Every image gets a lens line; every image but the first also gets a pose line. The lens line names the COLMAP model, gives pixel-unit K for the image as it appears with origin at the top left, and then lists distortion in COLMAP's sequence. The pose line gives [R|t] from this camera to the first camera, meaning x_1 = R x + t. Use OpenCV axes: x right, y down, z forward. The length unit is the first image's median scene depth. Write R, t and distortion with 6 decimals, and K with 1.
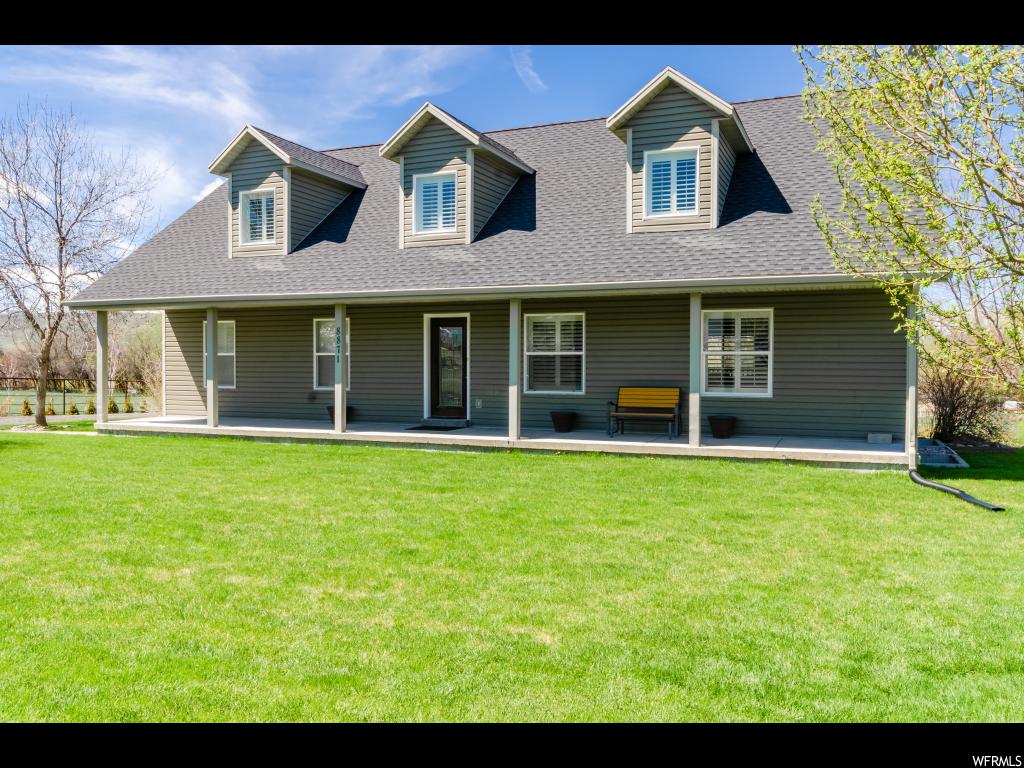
lens RADIAL K [[837.7, 0, 510.7], [0, 837.7, 403.6], [0, 0, 1]] dist [0.057489, 0.004345]
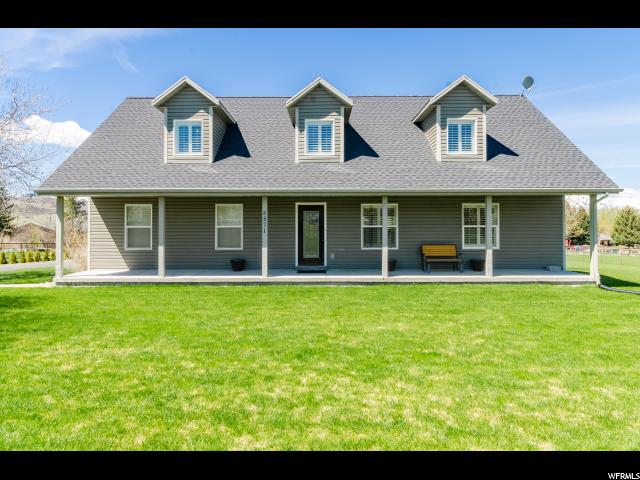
lens RADIAL K [[448.0, 0, 311.5], [0, 448.0, 228.6], [0, 0, 1]] dist [0.046495, -0.002477]
pose [[0.922145, -0.000496, 0.386845, -0.419843], [0.022494, 0.998376, -0.052341, -0.009196], [-0.386190, 0.056967, 0.920658, 0.179710]]
